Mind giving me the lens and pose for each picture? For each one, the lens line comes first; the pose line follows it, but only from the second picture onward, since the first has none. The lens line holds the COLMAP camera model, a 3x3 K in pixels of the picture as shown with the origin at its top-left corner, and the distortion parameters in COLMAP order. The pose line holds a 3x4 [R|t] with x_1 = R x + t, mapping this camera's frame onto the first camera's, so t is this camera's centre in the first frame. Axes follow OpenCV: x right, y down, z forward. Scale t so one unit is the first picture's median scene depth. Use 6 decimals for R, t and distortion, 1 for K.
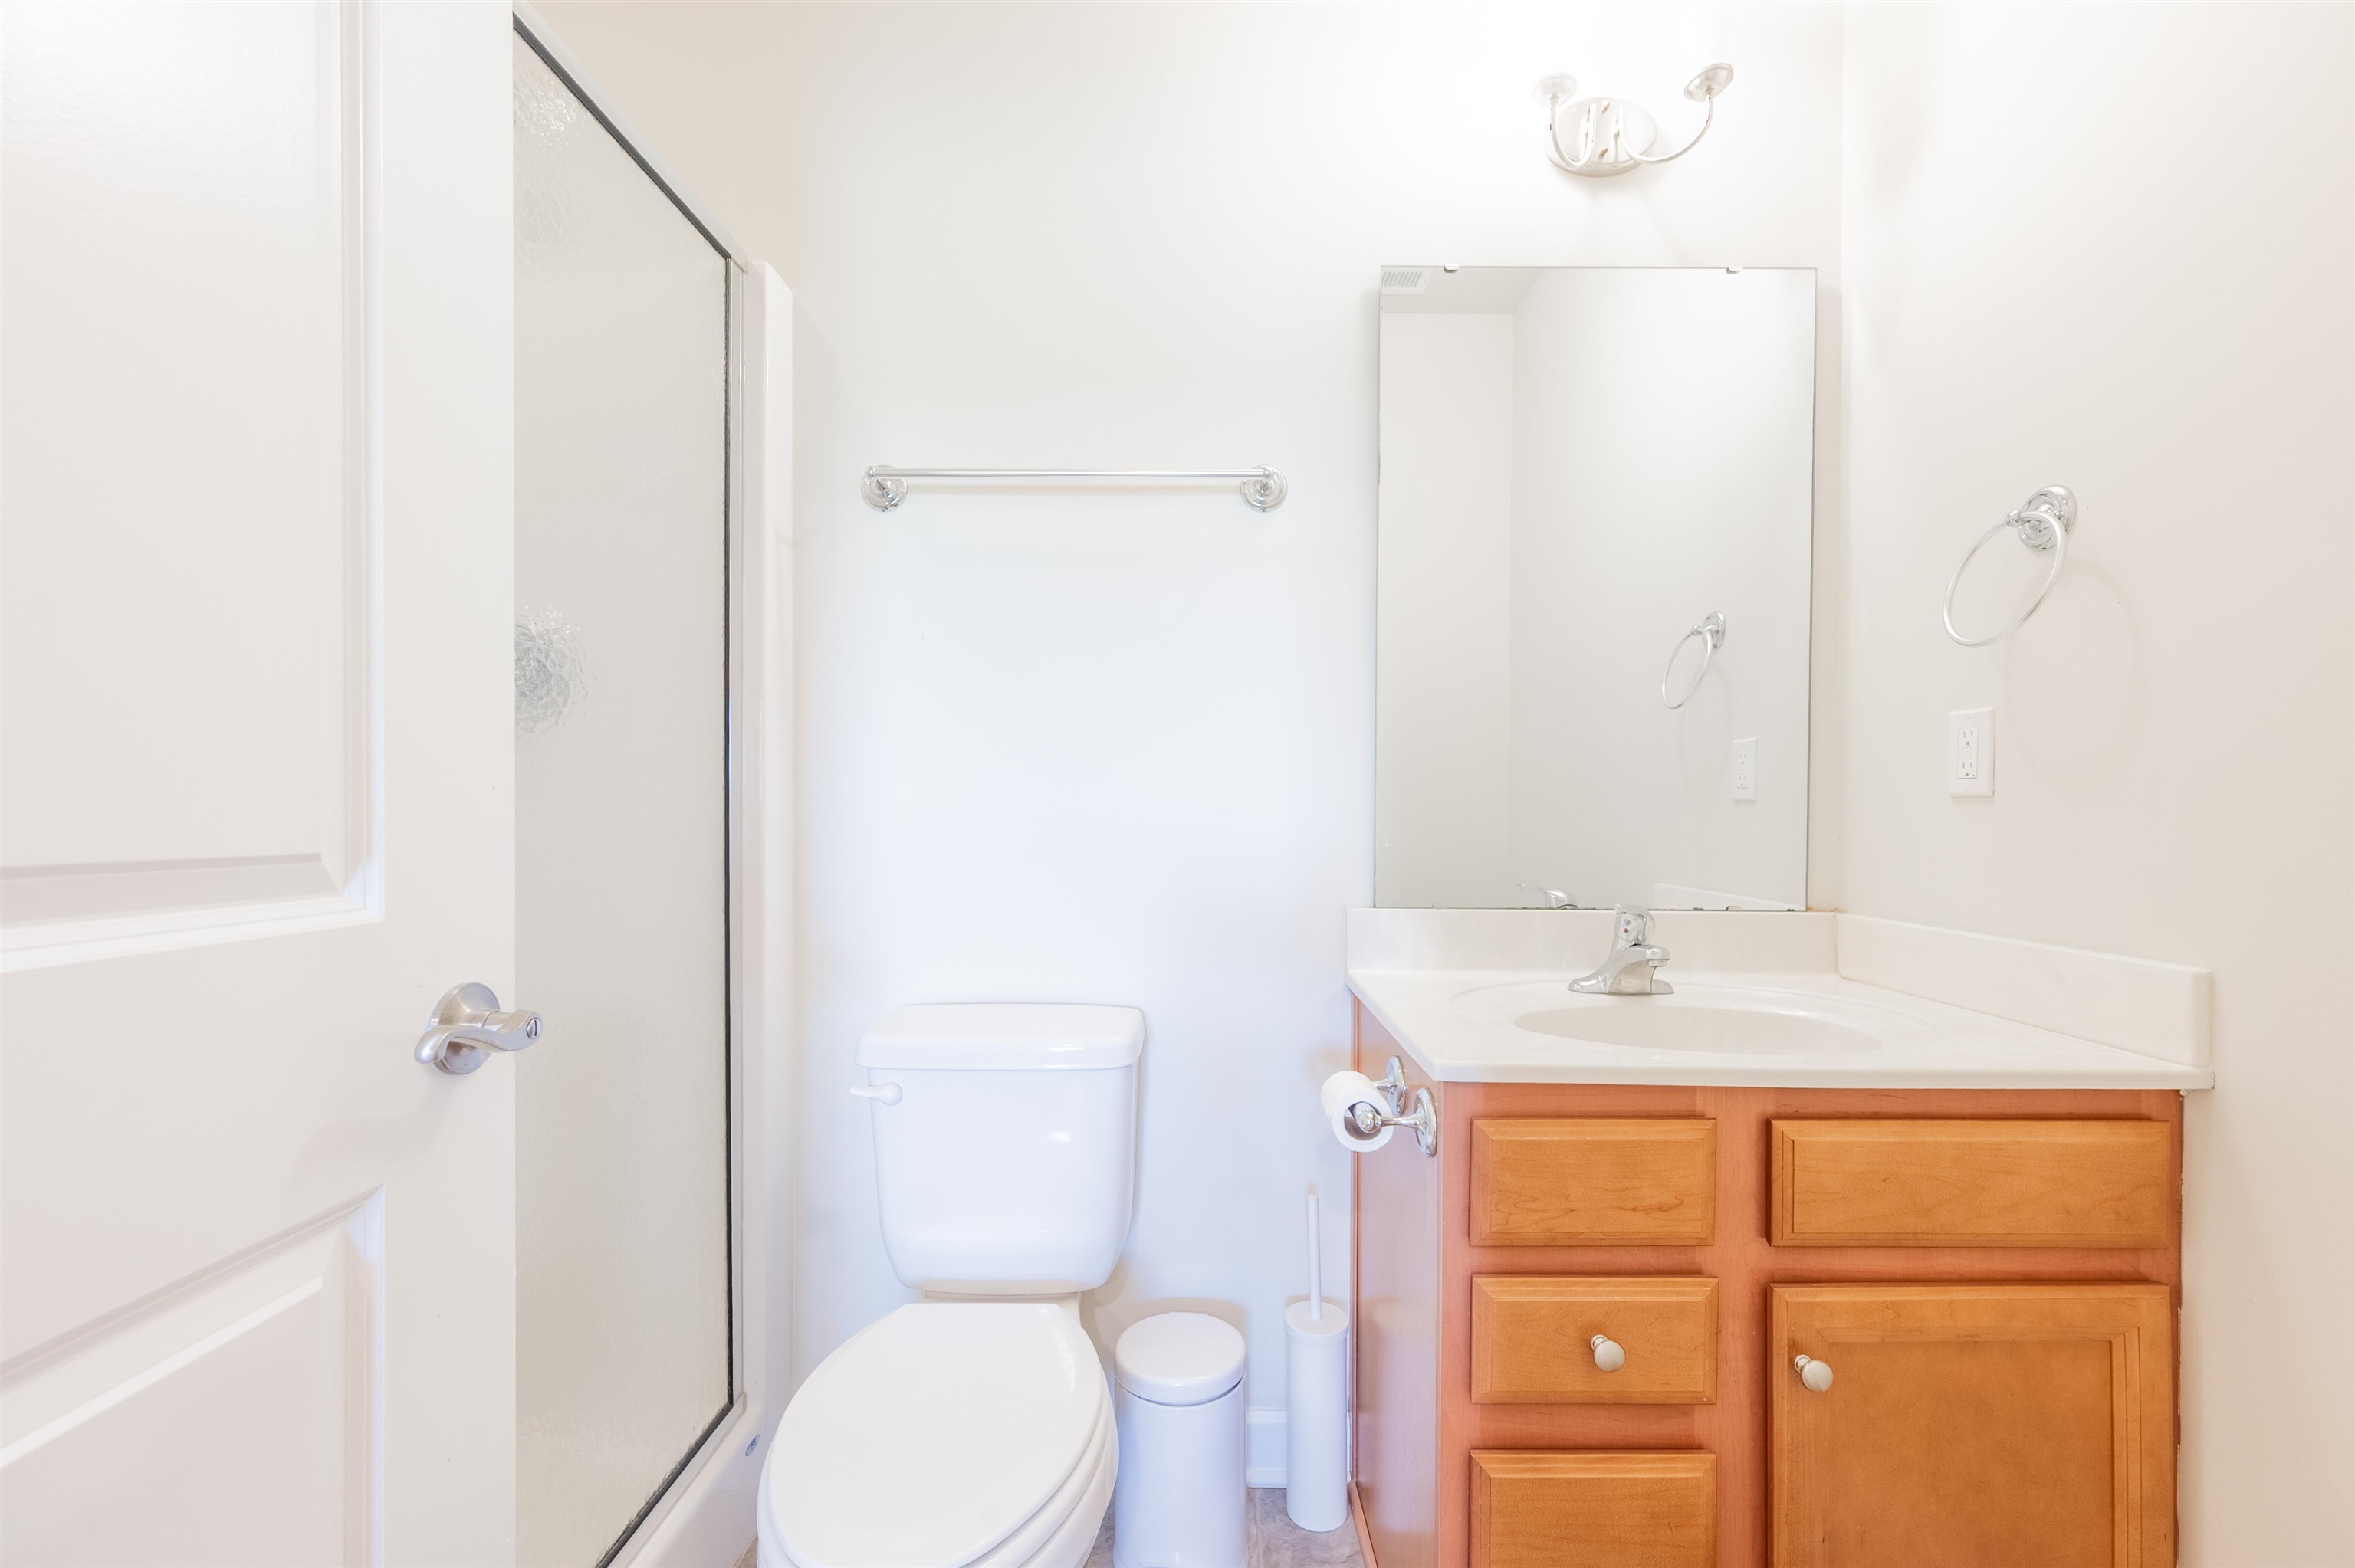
lens RADIAL K [[934.4, 0, 1176.7], [0, 934.4, 812.0], [0, 0, 1]] dist [0.001747, 0.000189]
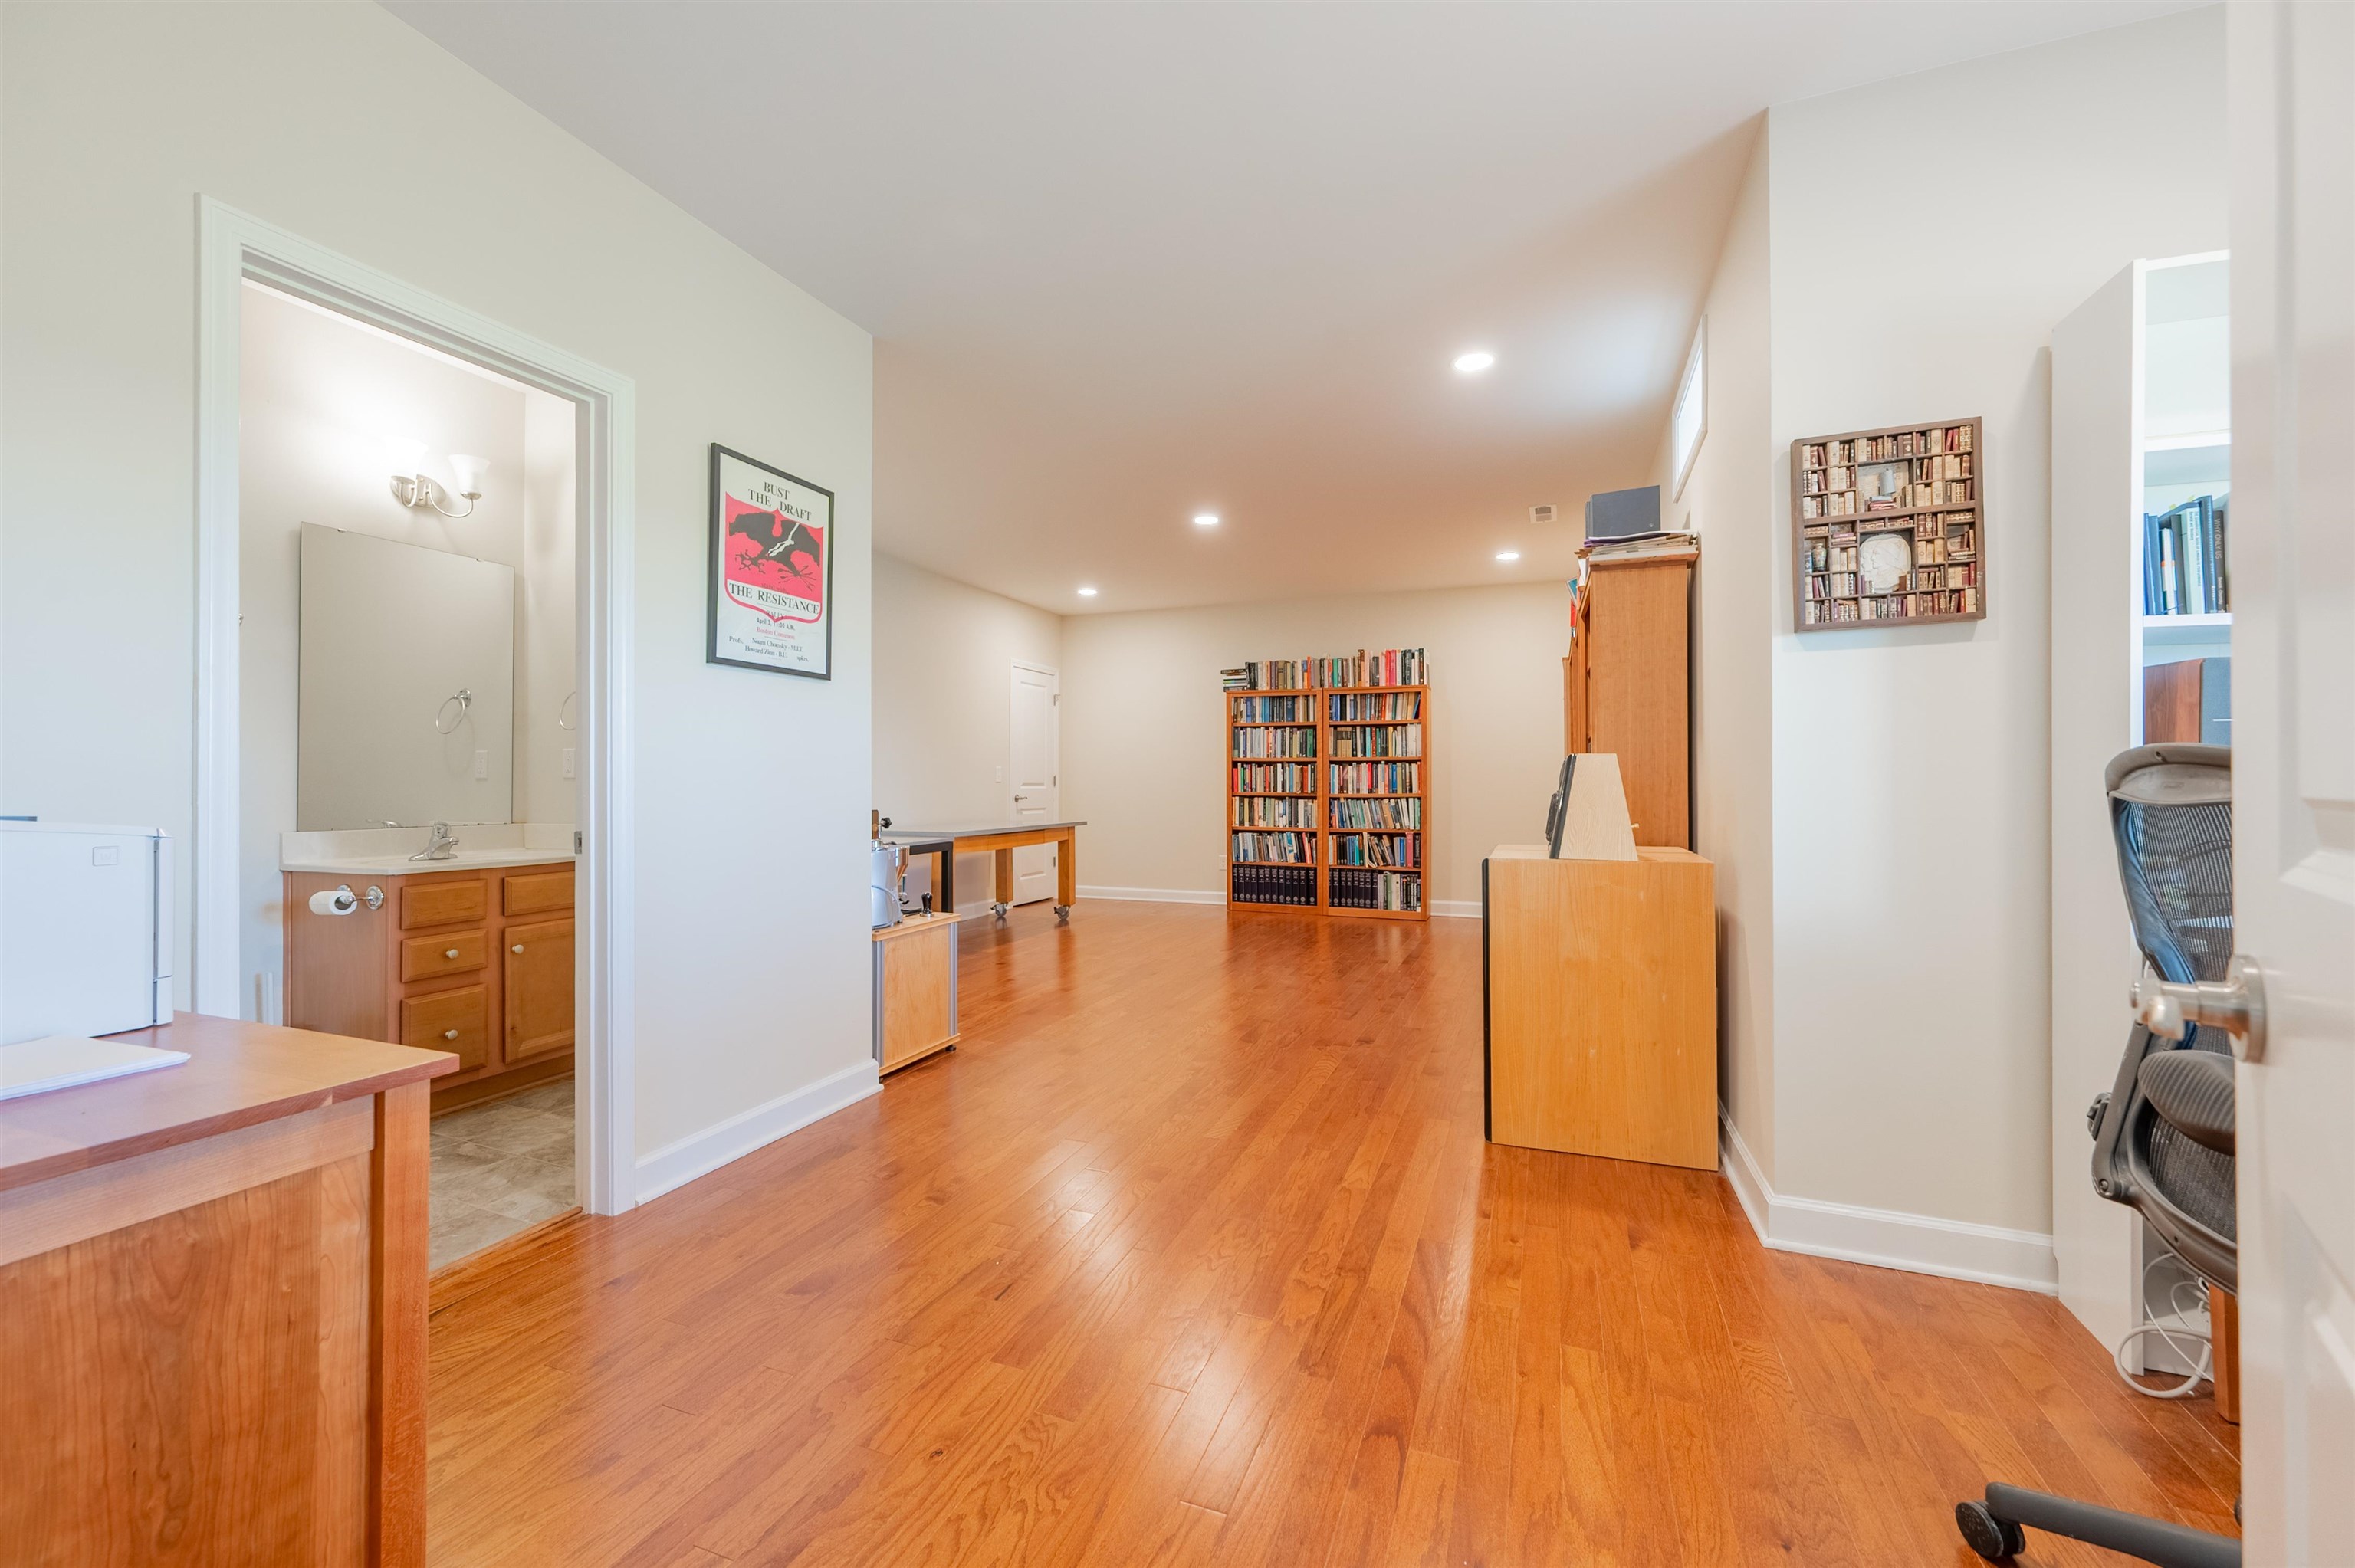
lens RADIAL K [[936.3, 0, 1177.5], [0, 936.3, 784.0], [0, 0, 1]] dist [0.000964, 0.000213]
pose [[0.337787, 0.000335, 0.941223, -1.647457], [0.004659, 0.999987, -0.002028, 0.019891], [-0.941211, 0.005070, 0.337781, -2.315788]]
